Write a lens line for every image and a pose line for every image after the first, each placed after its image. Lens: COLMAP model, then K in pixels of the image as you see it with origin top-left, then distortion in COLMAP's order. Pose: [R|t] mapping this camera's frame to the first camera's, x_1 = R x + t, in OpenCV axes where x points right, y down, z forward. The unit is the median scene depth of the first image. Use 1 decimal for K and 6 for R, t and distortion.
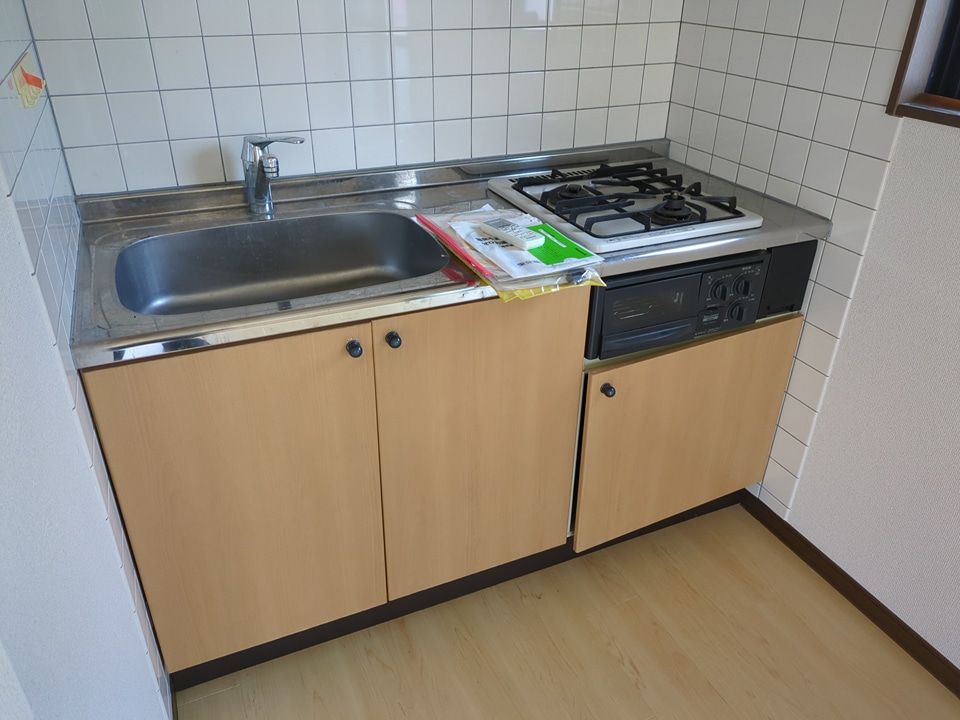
lens RADIAL K [[729.3, 0, 474.7], [0, 729.3, 362.7], [0, 0, 1]] dist [0.032396, -0.033498]
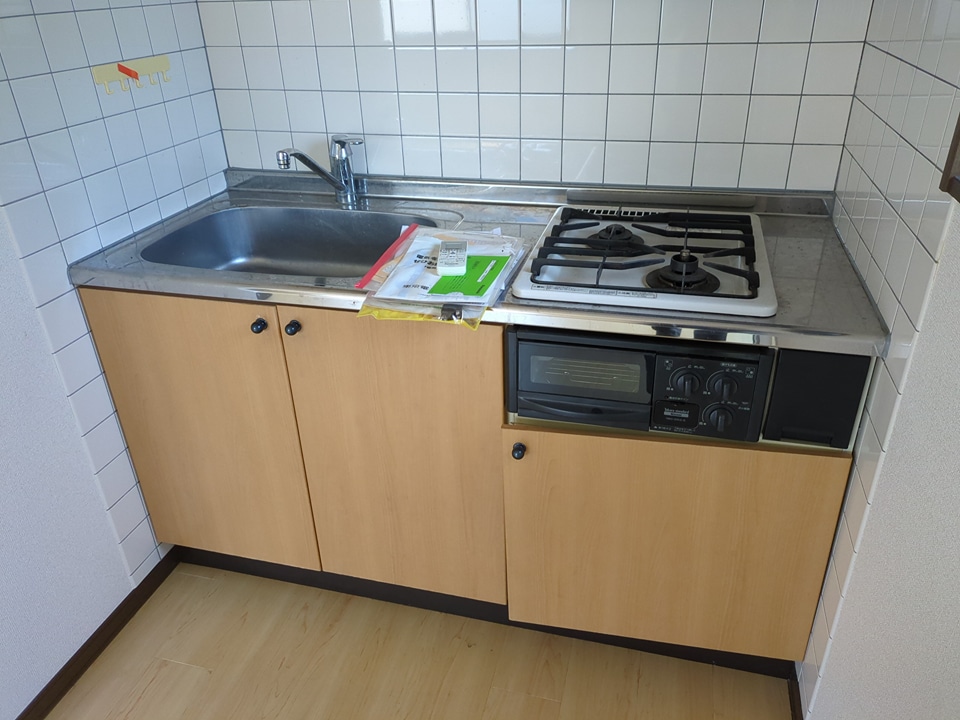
lens RADIAL K [[729.3, 0, 448.5], [0, 729.3, 362.6], [0, 0, 1]] dist [0.032396, -0.033498]
pose [[0.769471, 0.273927, -0.576956, 0.584138], [-0.278818, 0.956801, 0.082417, -0.111979], [0.574608, 0.097449, 0.812606, 0.208962]]
